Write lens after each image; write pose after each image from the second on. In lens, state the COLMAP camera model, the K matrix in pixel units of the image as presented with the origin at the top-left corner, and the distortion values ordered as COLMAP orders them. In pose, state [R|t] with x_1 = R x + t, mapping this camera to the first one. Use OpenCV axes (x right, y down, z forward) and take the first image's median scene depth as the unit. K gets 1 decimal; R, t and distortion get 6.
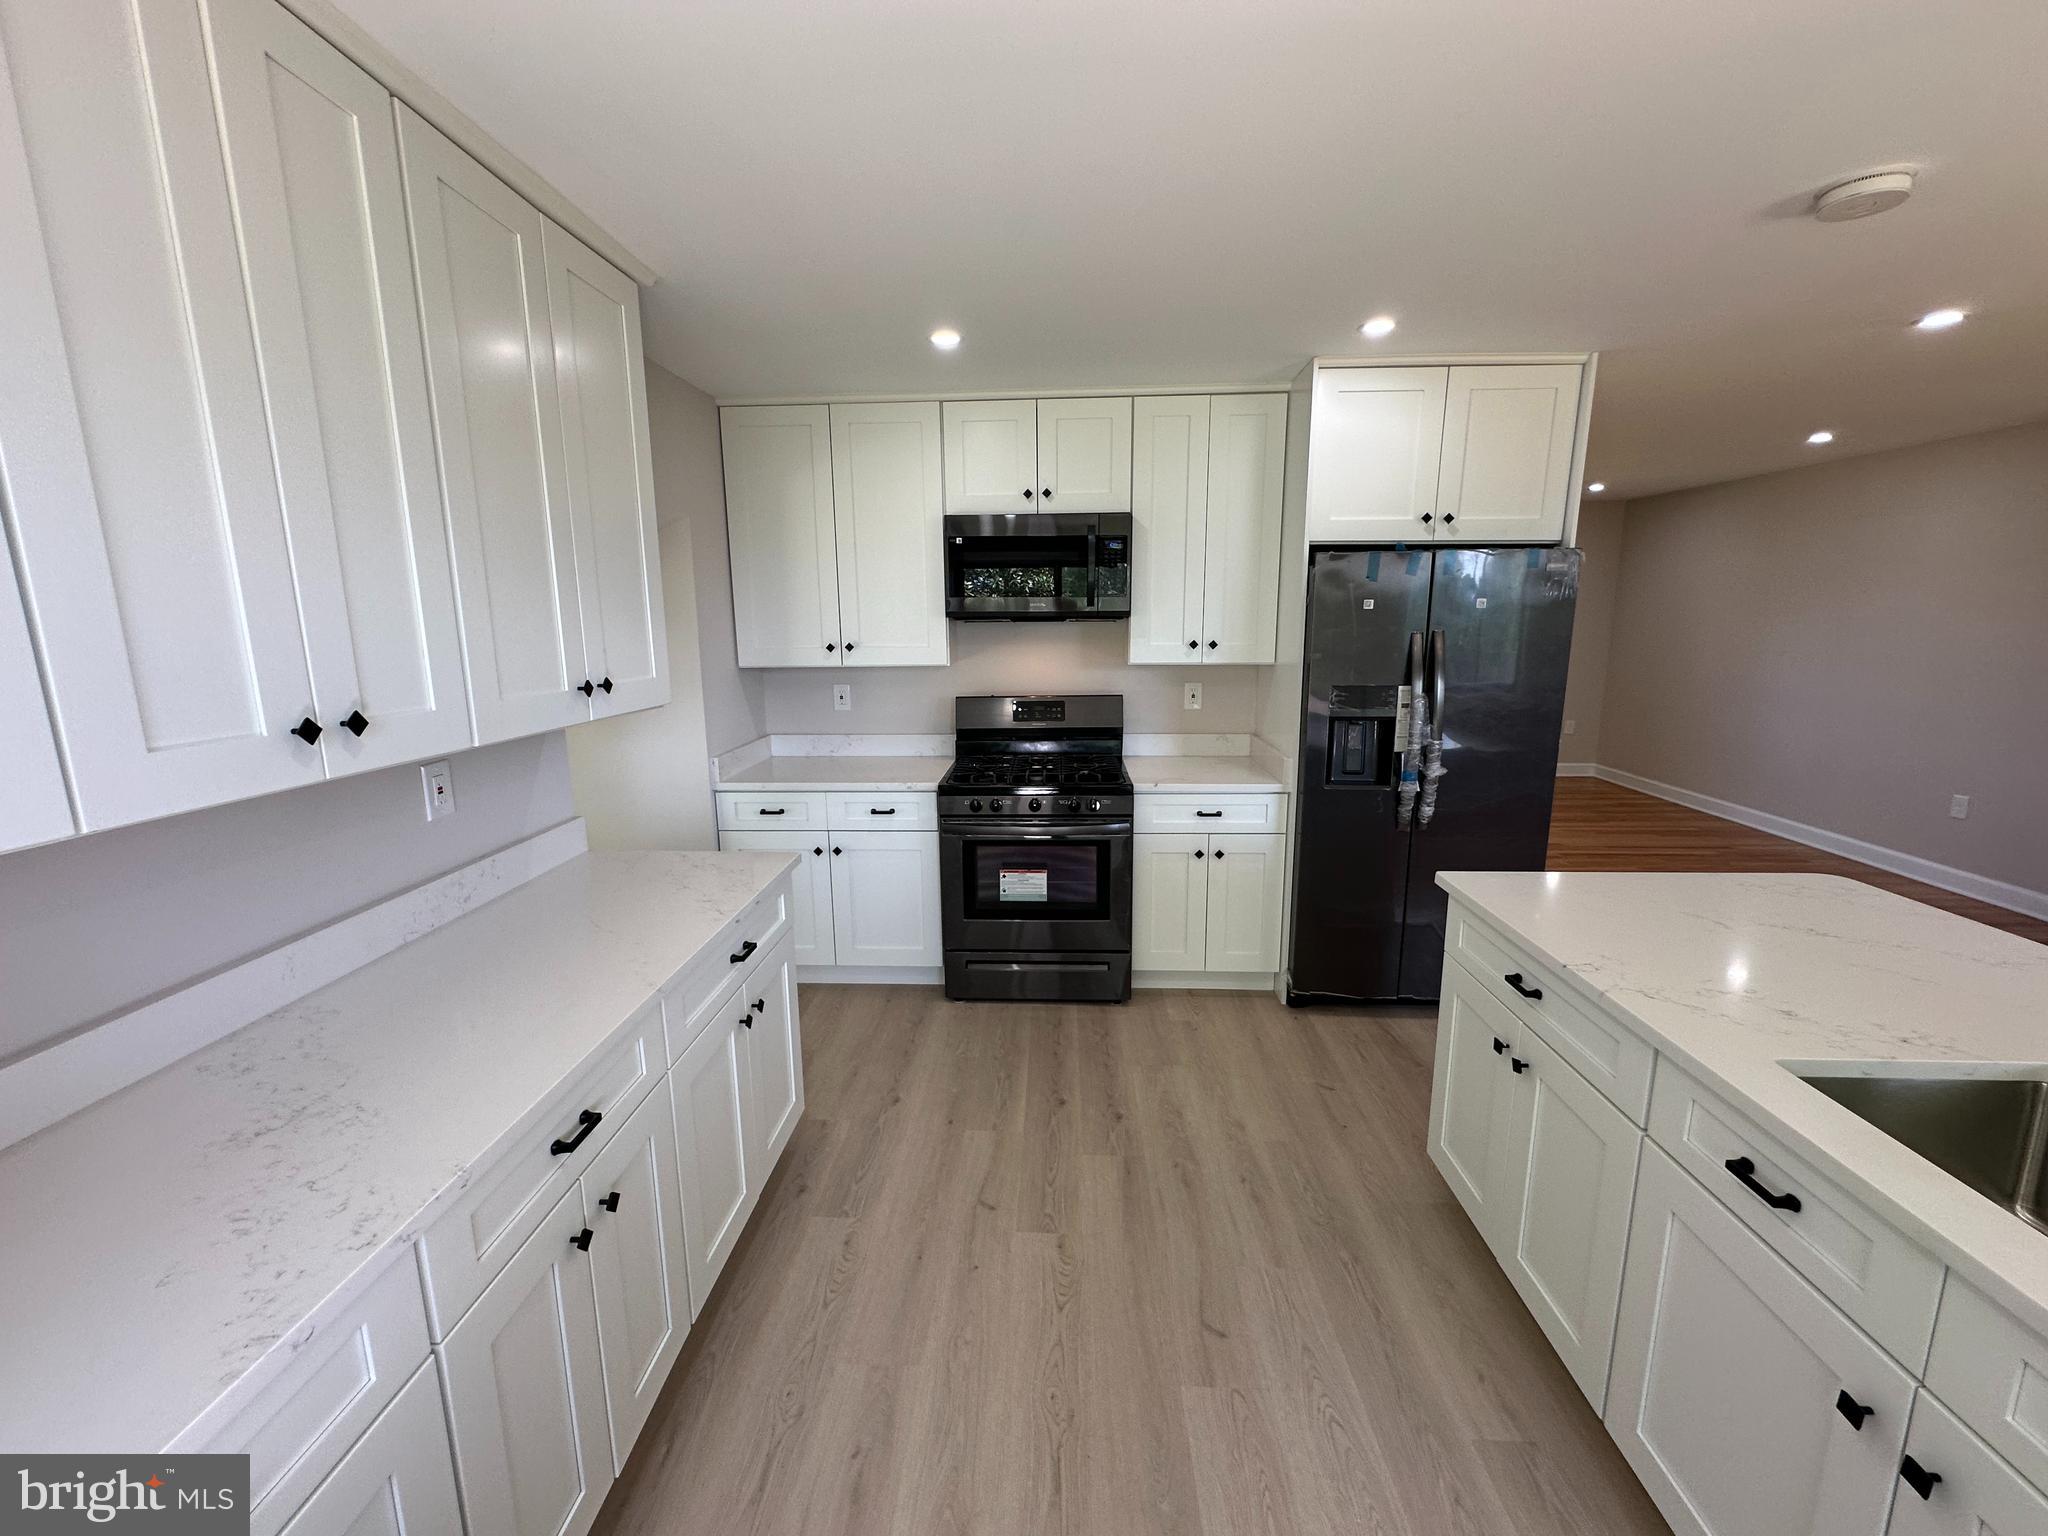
lens RADIAL K [[818.4, 0, 1020.9], [0, 818.4, 763.8], [0, 0, 1]] dist [-0.002842, 0.000853]
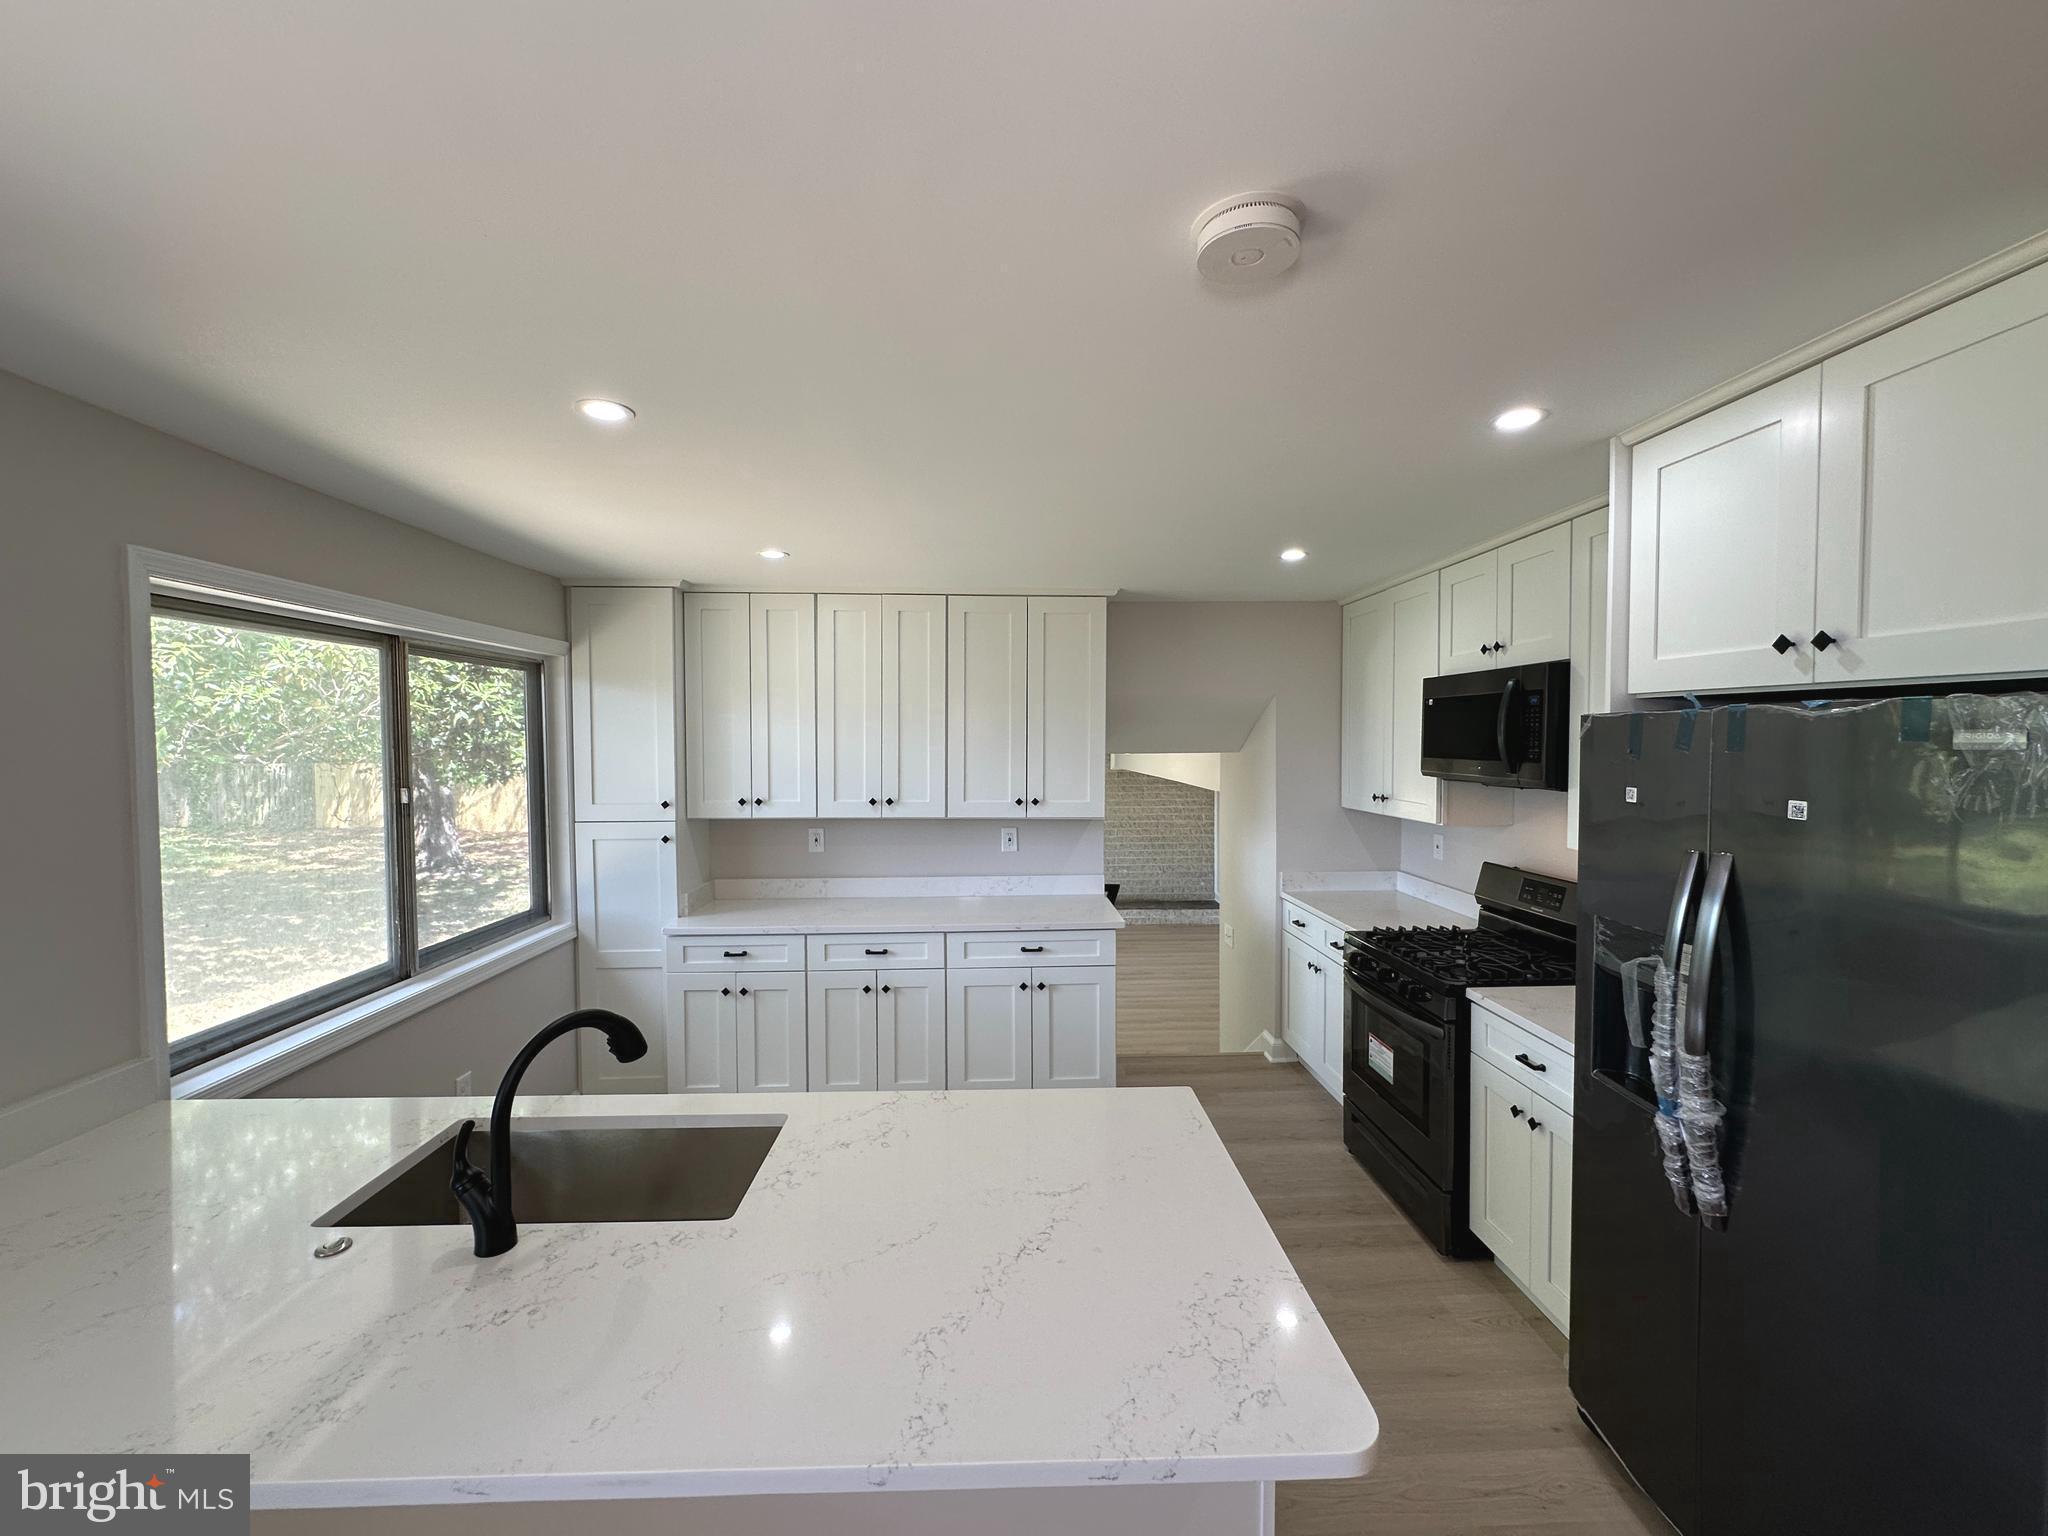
lens RADIAL K [[818.4, 0, 1021.7], [0, 818.4, 764.8], [0, 0, 1]] dist [-0.002842, 0.000853]
pose [[0.089554, 0.040766, -0.995147, 0.918016], [-0.180245, 0.983327, 0.024061, -0.137229], [0.979537, 0.177216, 0.095409, 0.447470]]
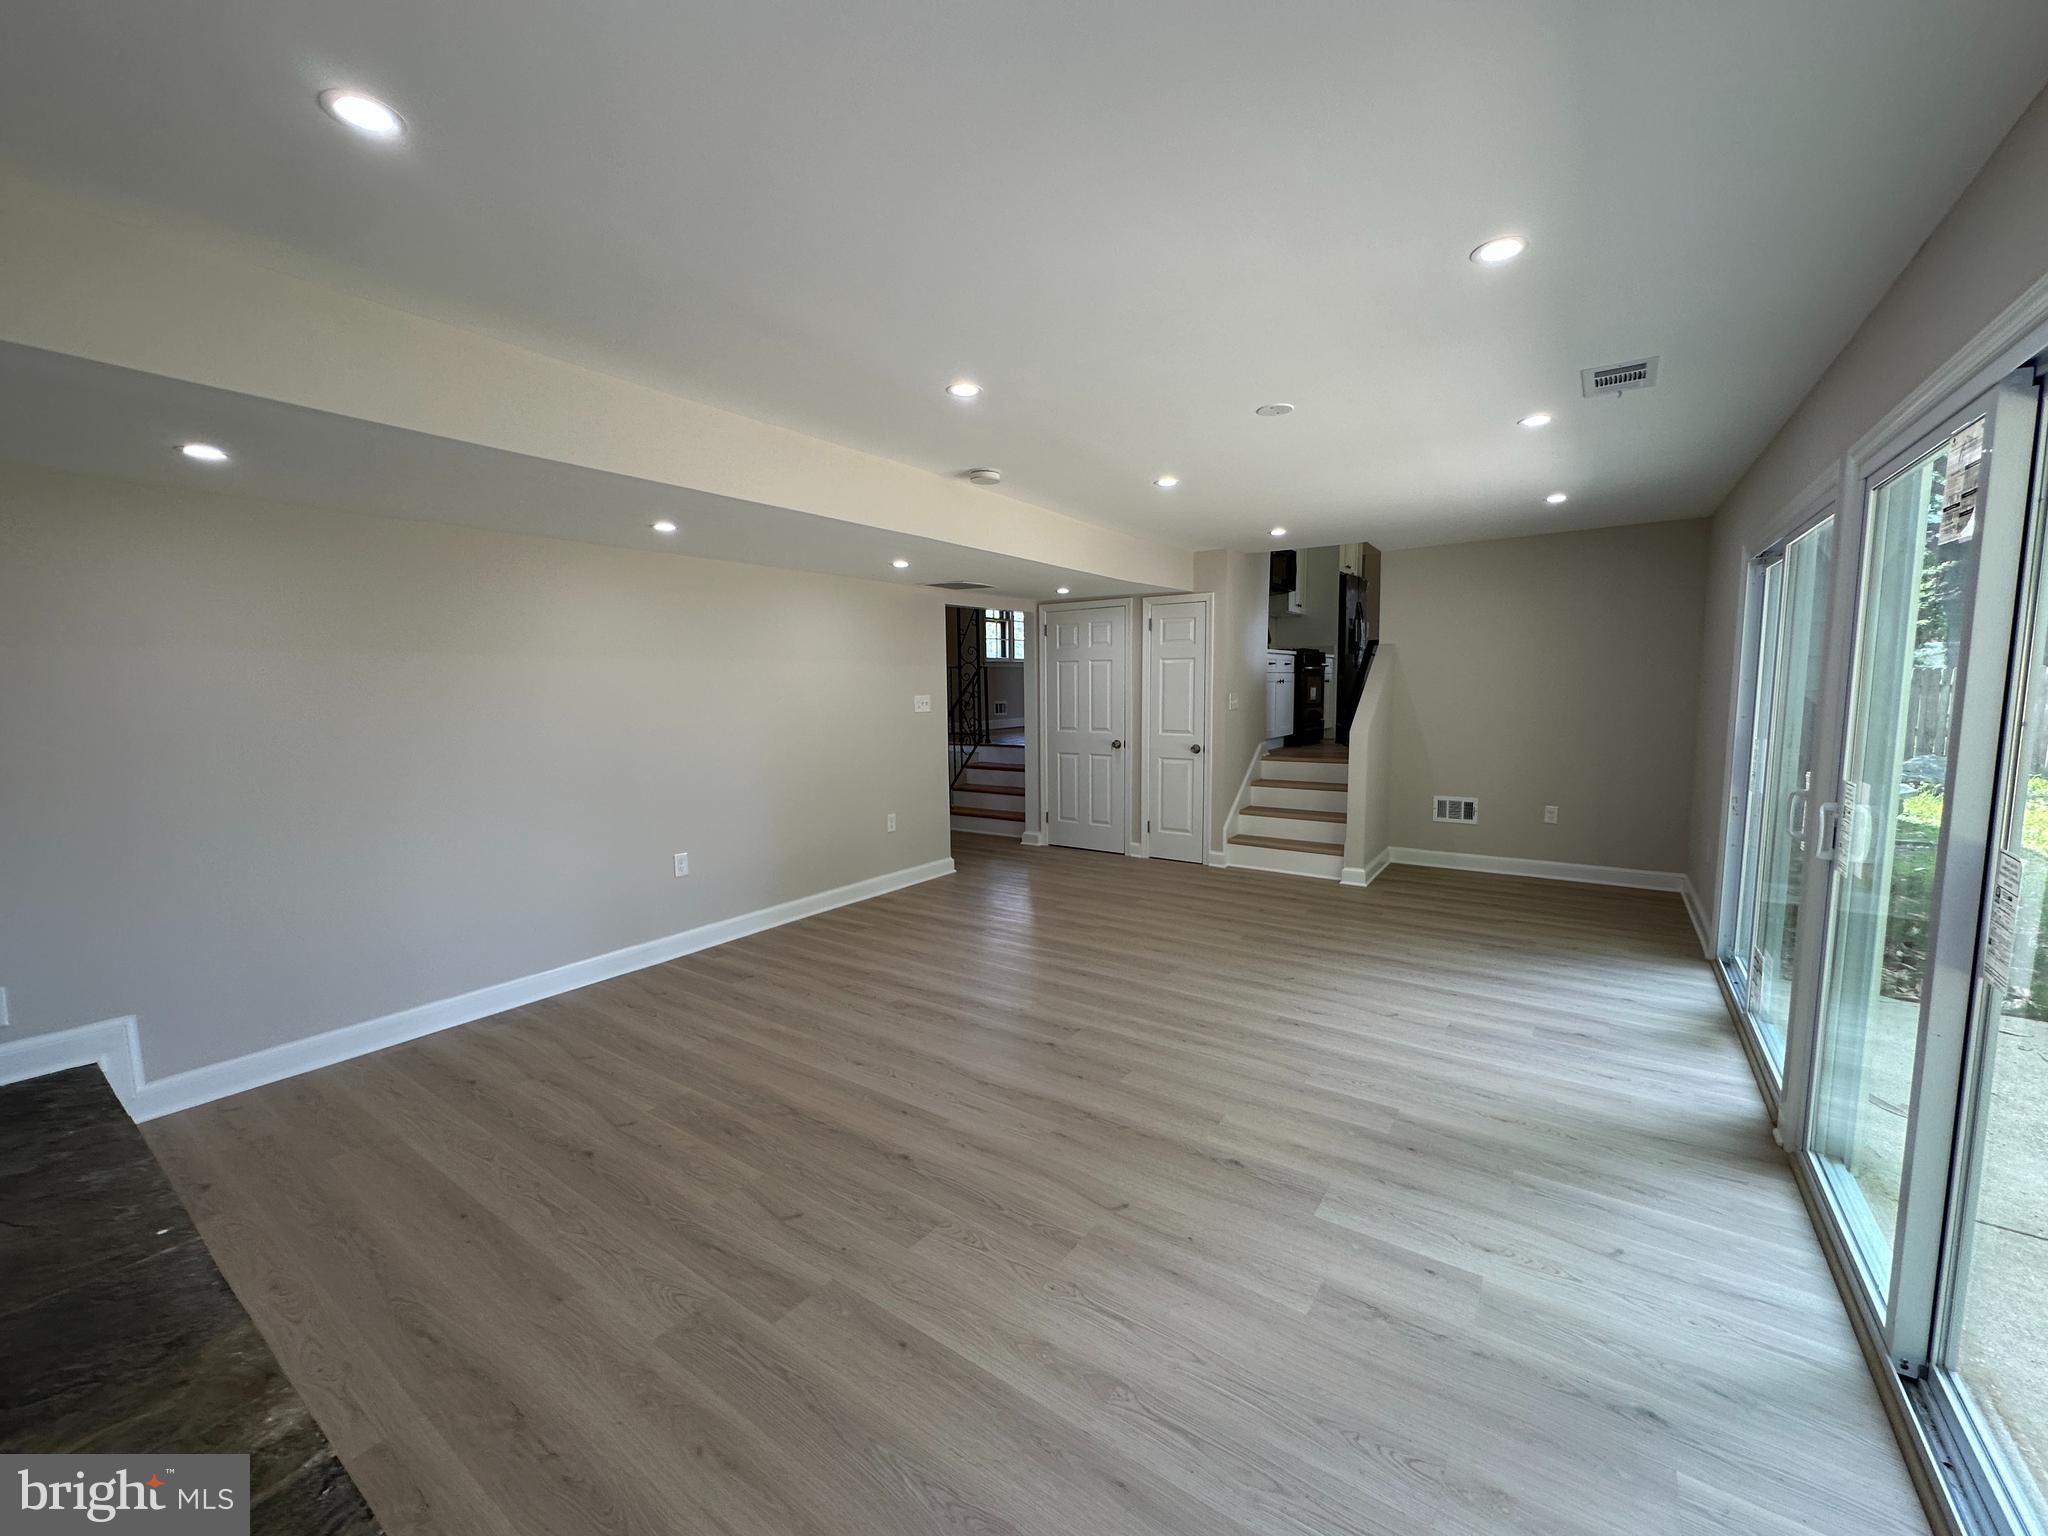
lens RADIAL K [[818.4, 0, 1017.8], [0, 818.4, 764.6], [0, 0, 1]] dist [-0.002842, 0.000853]
pose [[0.536971, -0.079286, 0.839867, -2.643469], [0.161648, 0.986796, -0.010193, 0.247328], [-0.827969, 0.141236, 0.542697, 0.436562]]
